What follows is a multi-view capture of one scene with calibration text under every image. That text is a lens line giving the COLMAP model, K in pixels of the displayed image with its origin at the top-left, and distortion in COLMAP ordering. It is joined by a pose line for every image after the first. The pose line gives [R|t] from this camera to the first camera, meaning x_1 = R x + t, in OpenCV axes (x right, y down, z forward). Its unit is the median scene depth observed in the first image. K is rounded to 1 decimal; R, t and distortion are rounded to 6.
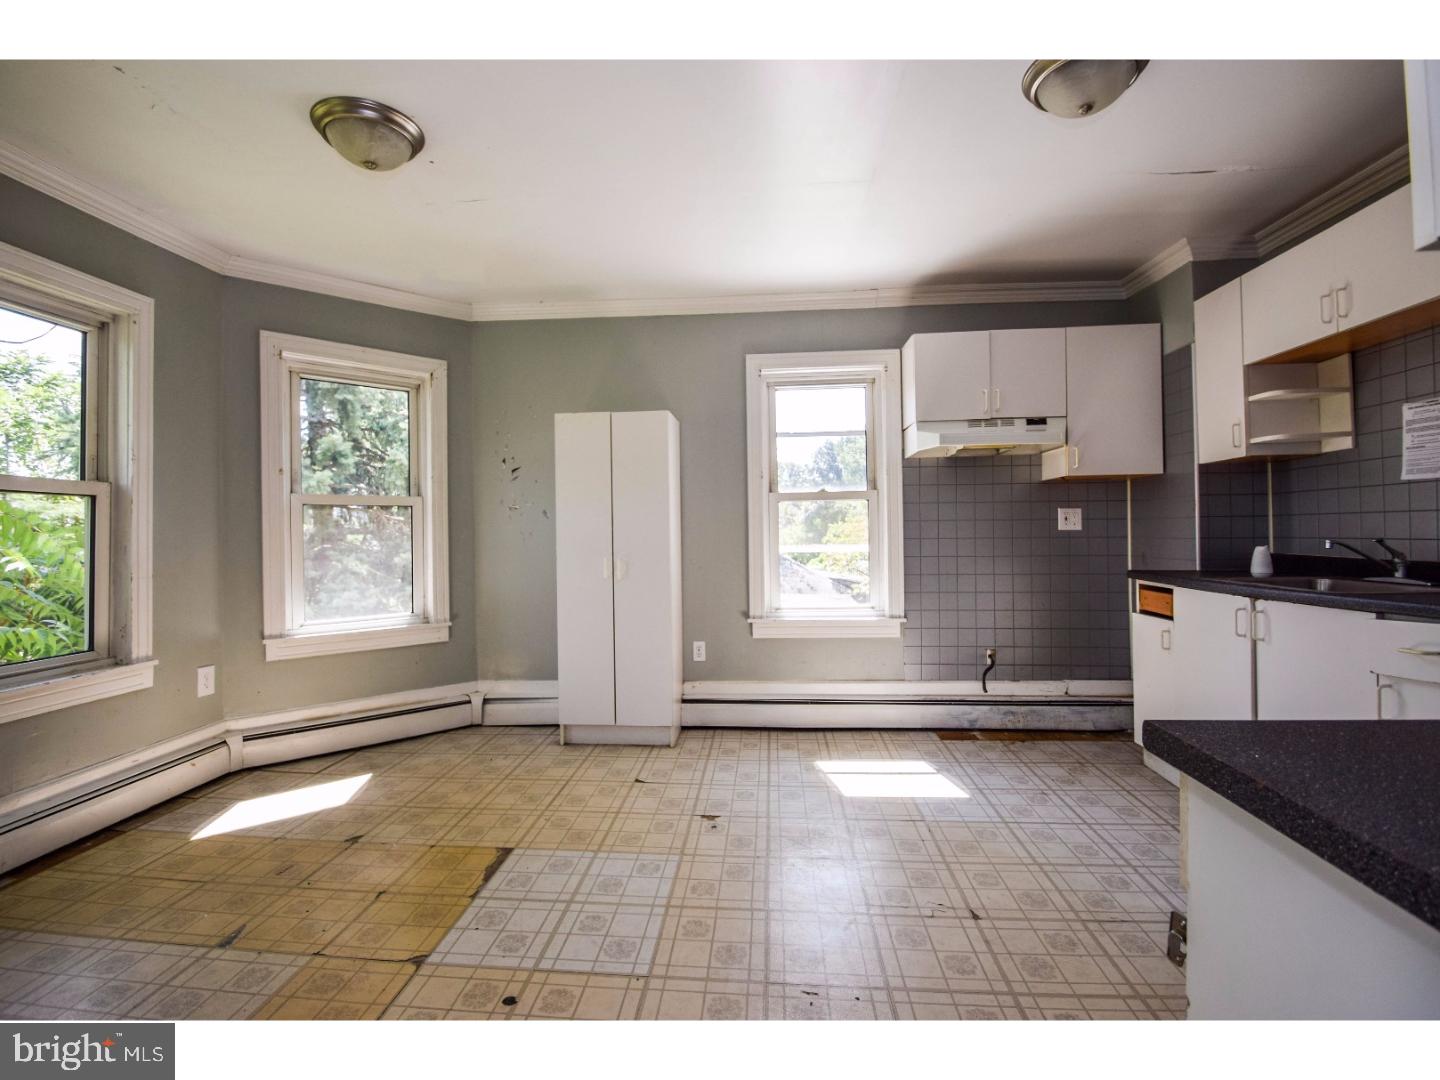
lens RADIAL K [[626.0, 0, 721.2], [0, 626.0, 529.3], [0, 0, 1]] dist [0.006830, -0.013467]
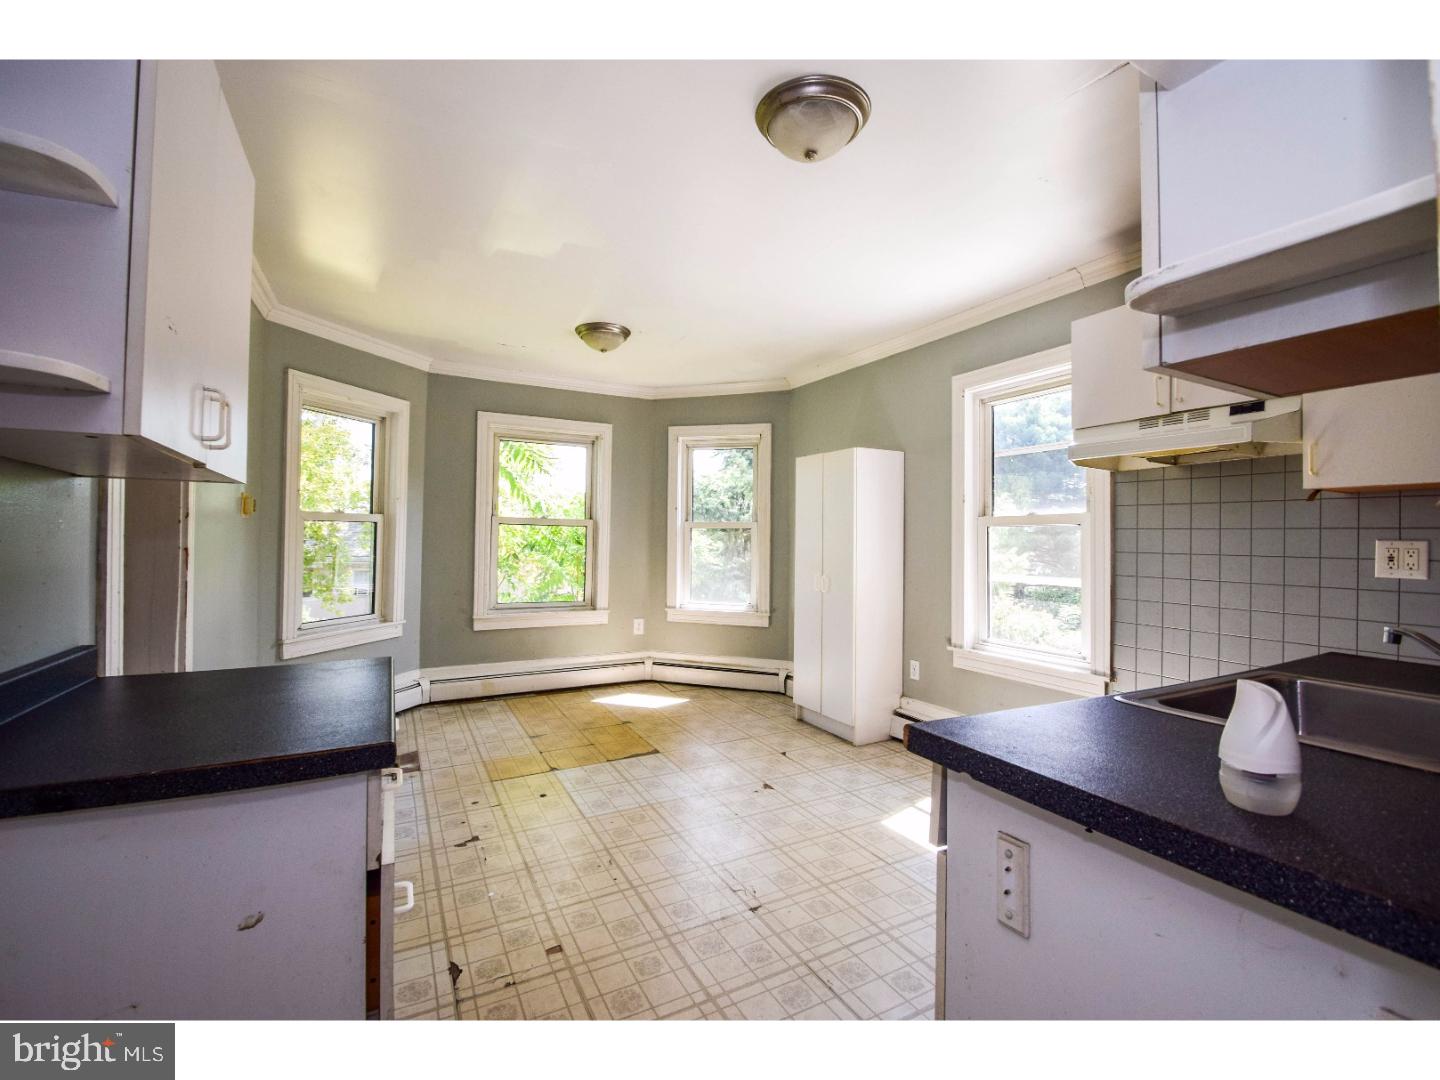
lens RADIAL K [[626.0, 0, 721.2], [0, 626.0, 529.3], [0, 0, 1]] dist [0.006830, -0.013467]
pose [[0.543411, 0.006446, -0.839442, 0.734743], [-0.016172, 0.999865, -0.002791, -0.034140], [0.839311, 0.015092, 0.543442, 0.182588]]
